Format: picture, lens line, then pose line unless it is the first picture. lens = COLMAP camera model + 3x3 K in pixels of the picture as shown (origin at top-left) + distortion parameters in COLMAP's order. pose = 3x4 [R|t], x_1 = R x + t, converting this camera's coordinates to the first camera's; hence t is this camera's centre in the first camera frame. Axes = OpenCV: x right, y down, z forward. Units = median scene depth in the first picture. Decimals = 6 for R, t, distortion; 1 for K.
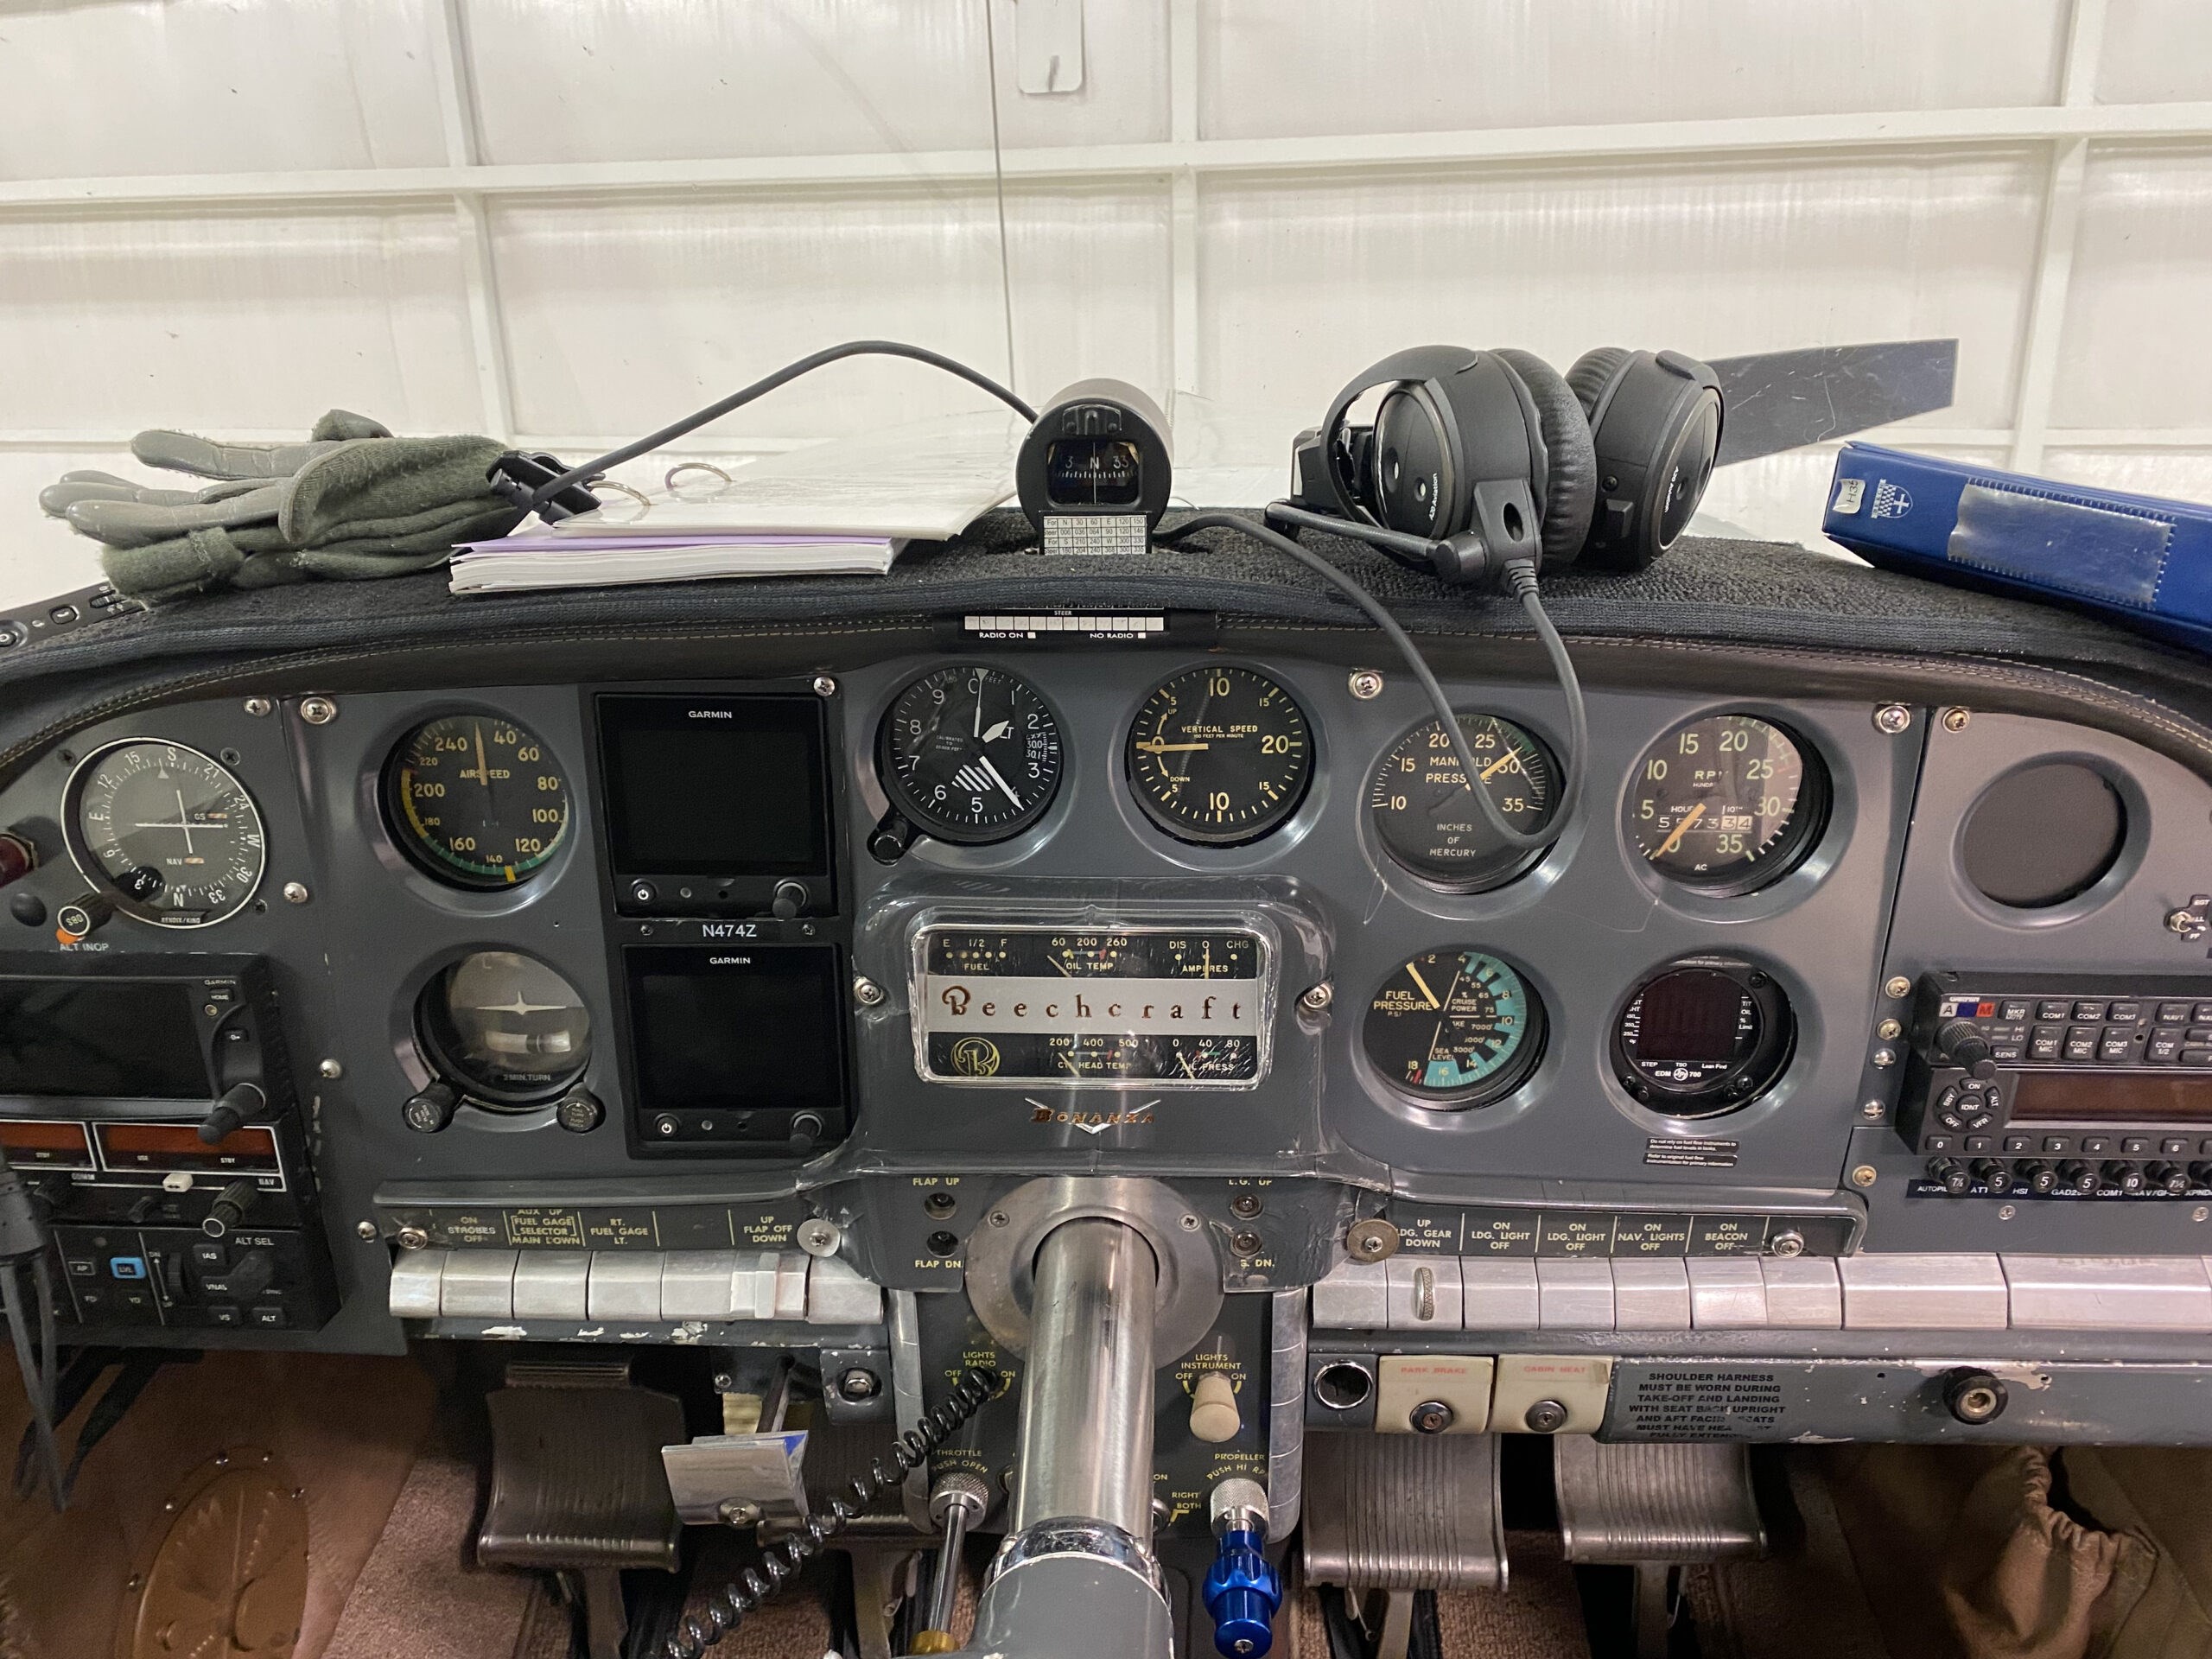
lens RADIAL K [[1655.8, 0, 1106.0], [0, 1655.8, 829.5], [0, 0, 1]] dist [0.076180, -0.132728]
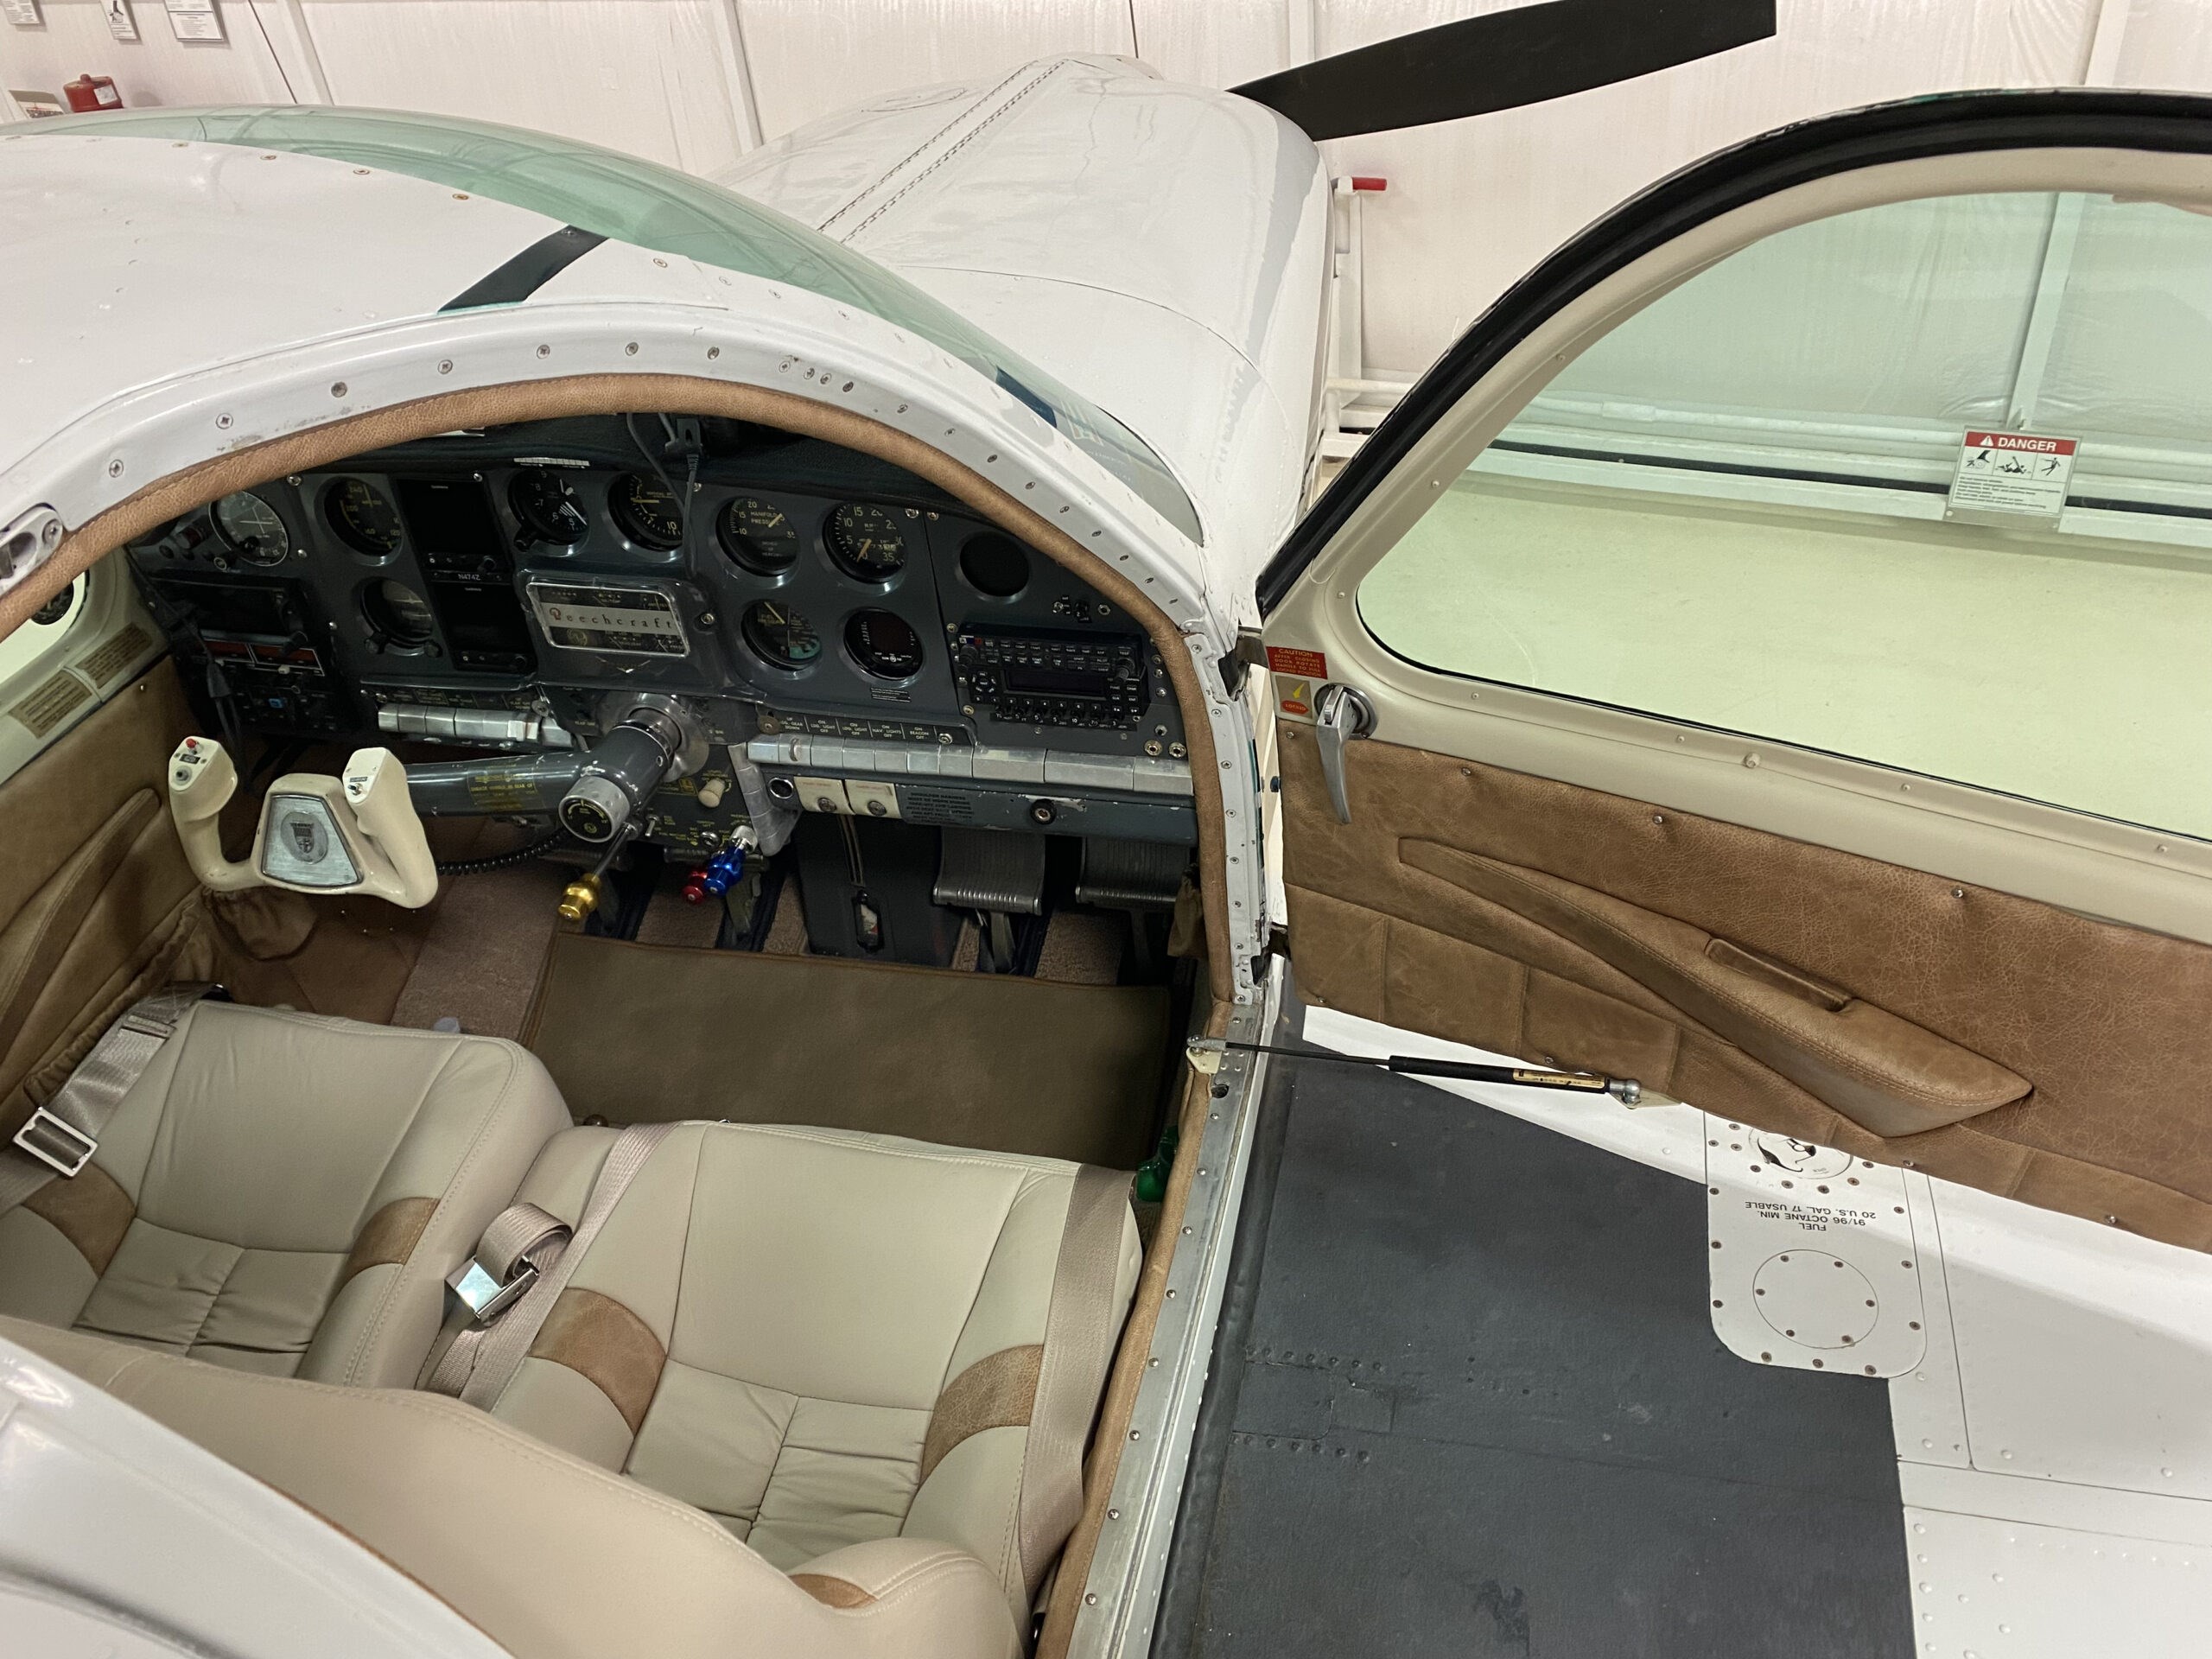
lens RADIAL K [[1655.8, 0, 1106.0], [0, 1655.8, 829.5], [0, 0, 1]] dist [0.076180, -0.132728]
pose [[0.972915, 0.074627, -0.218786, 1.123234], [-0.001839, 0.948925, 0.315496, -0.327653], [0.231156, -0.306548, 0.923361, -1.001743]]
